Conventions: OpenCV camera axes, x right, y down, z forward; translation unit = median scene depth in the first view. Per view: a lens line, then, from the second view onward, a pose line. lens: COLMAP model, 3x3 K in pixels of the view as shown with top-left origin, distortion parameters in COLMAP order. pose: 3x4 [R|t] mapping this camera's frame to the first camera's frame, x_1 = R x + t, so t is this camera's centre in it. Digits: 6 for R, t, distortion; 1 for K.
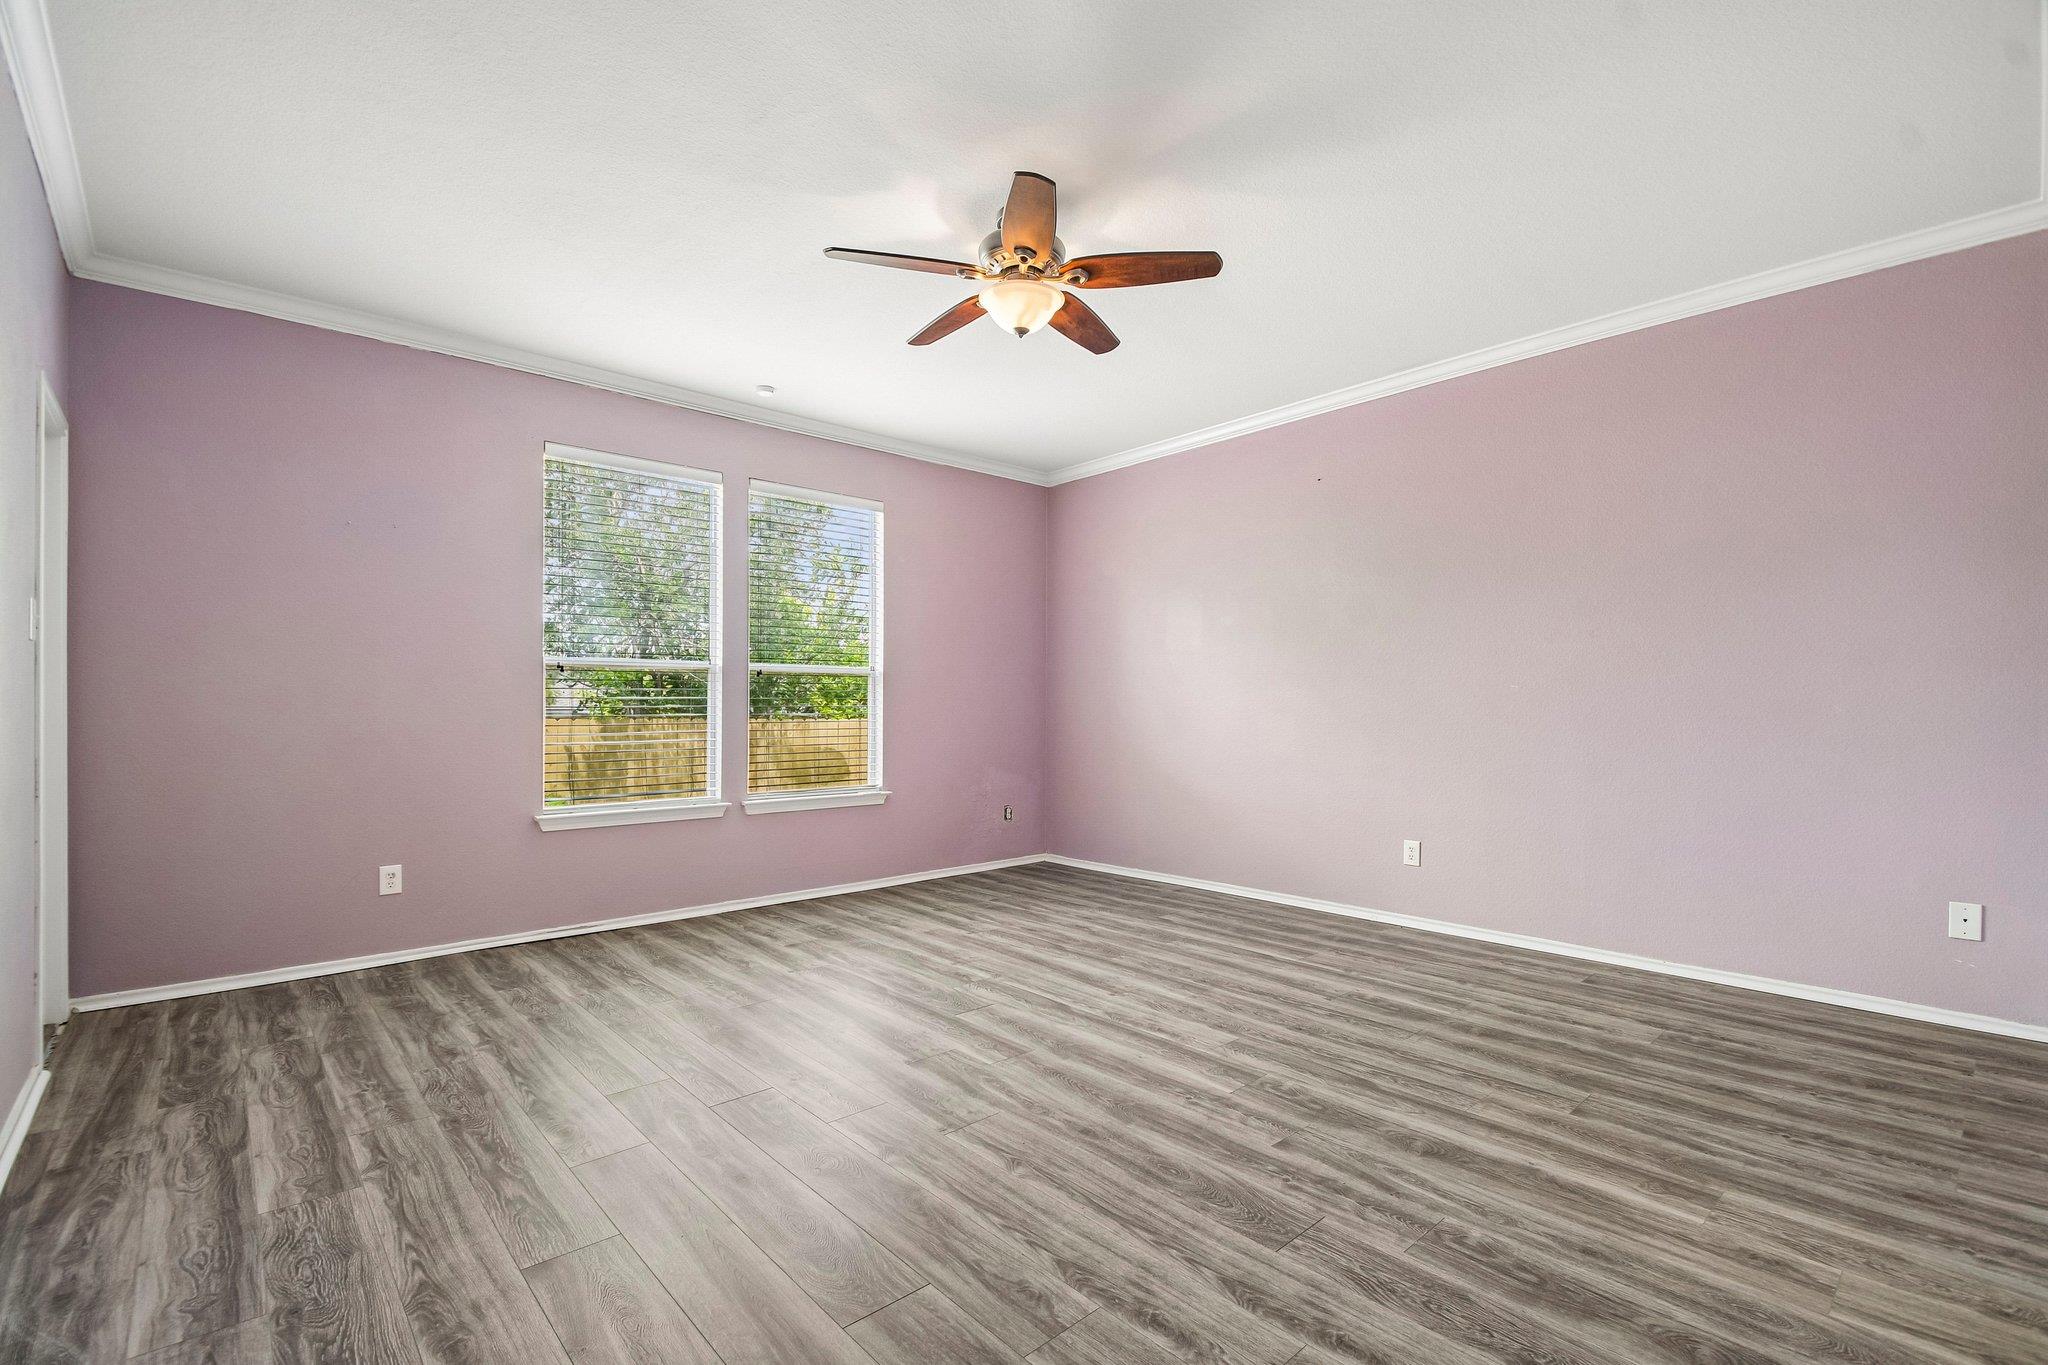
lens RADIAL K [[903.9, 0, 1024.5], [0, 903.9, 694.1], [0, 0, 1]] dist [0.009219, 0.000490]
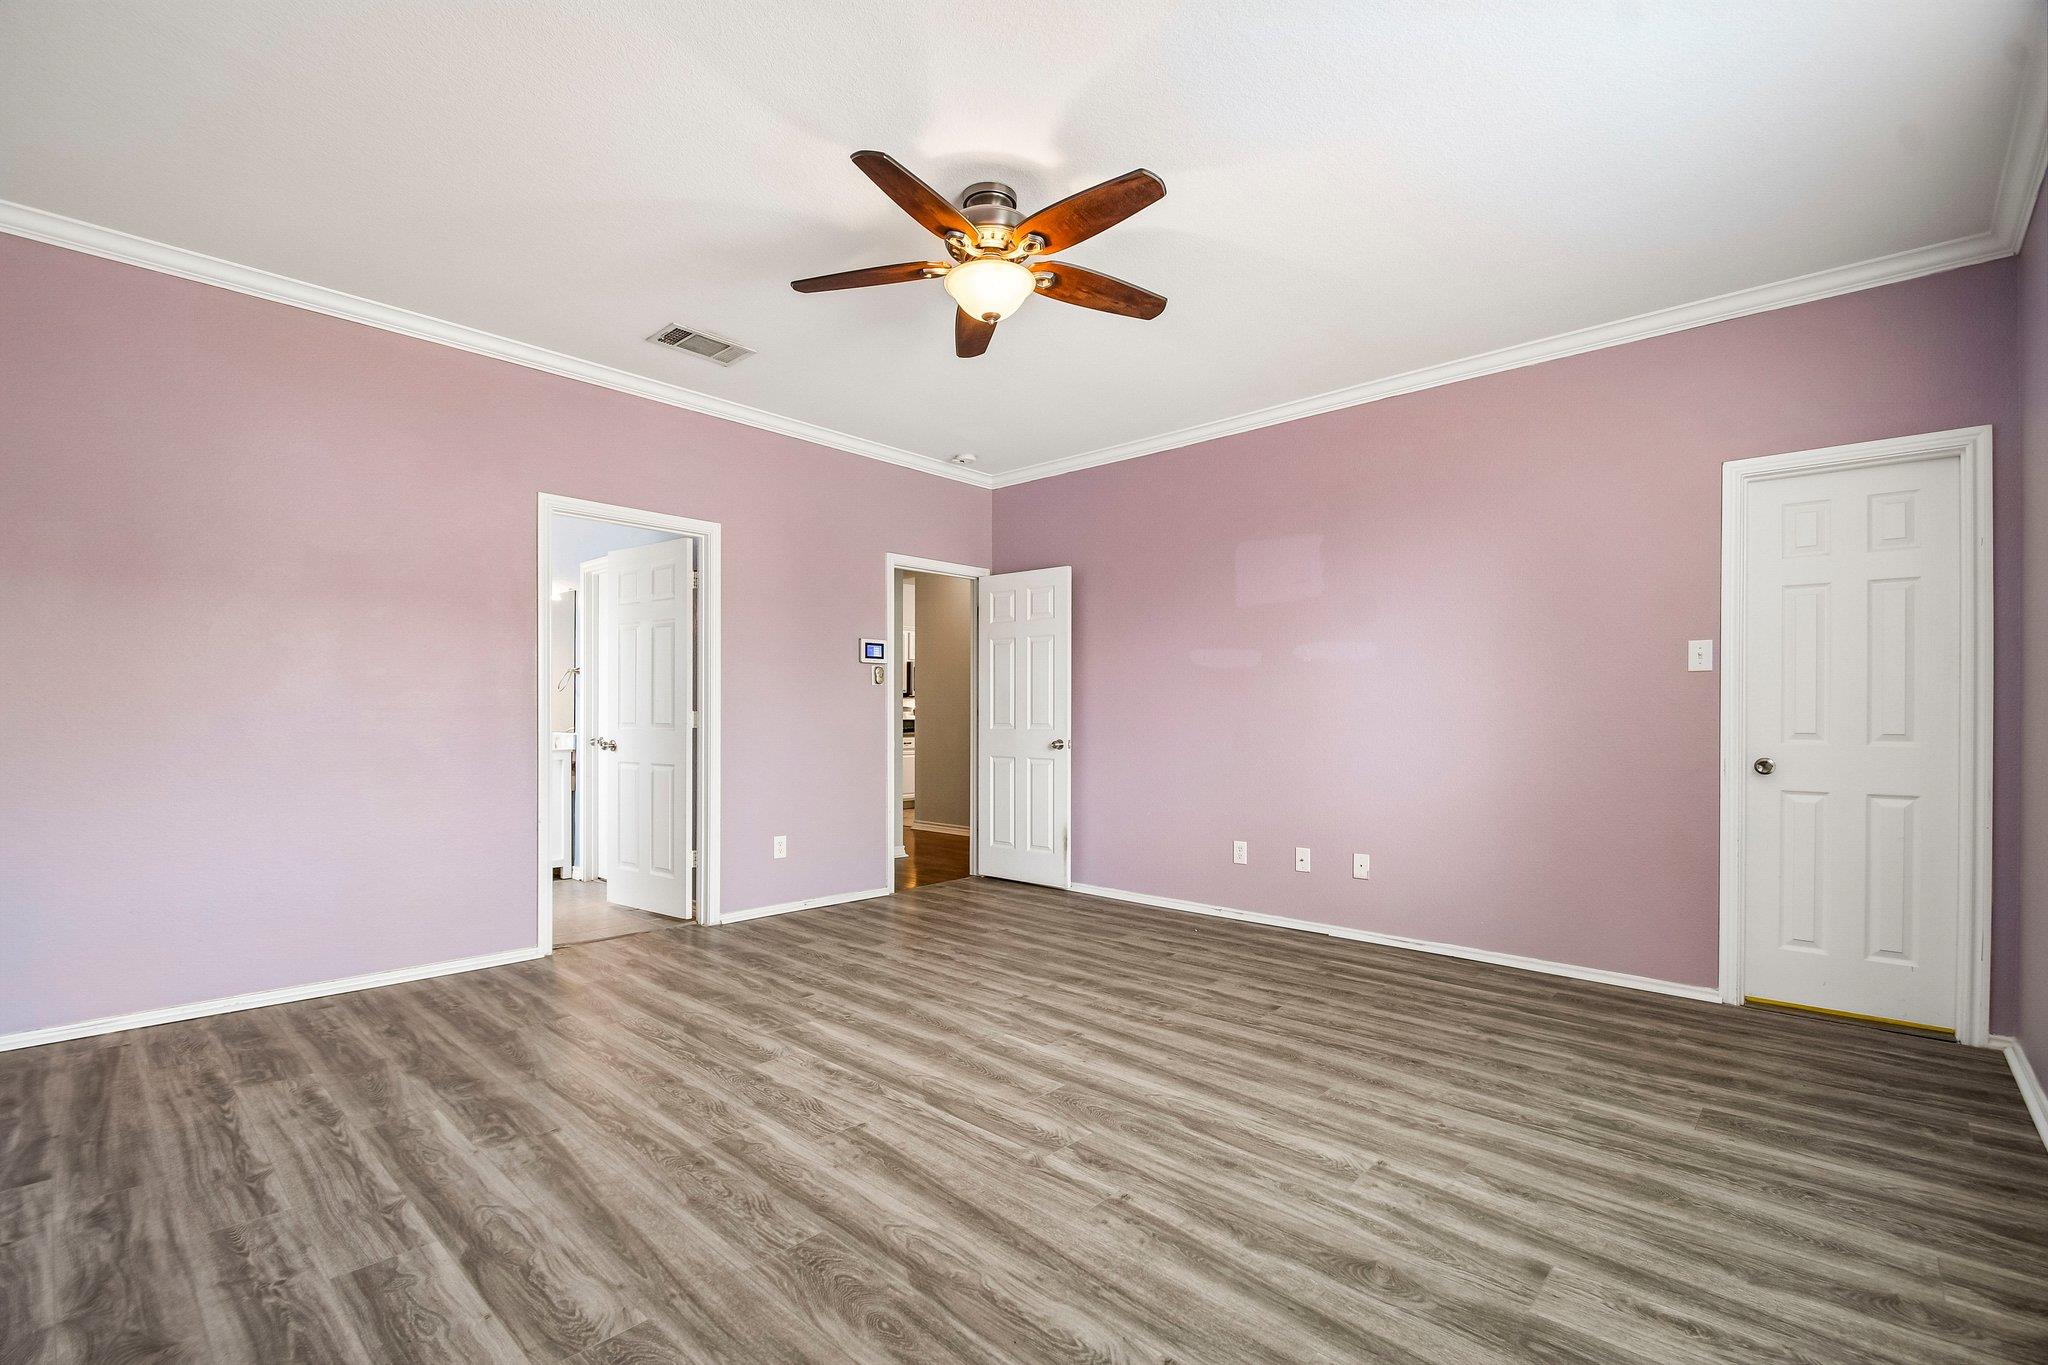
lens RADIAL K [[903.9, 0, 1023.4], [0, 903.9, 703.4], [0, 0, 1]] dist [0.009219, 0.000490]
pose [[-0.995735, -0.005745, -0.092082, 0.041663], [-0.003076, 0.999572, -0.029097, 0.024275], [0.092210, -0.028690, -0.995326, 1.875907]]
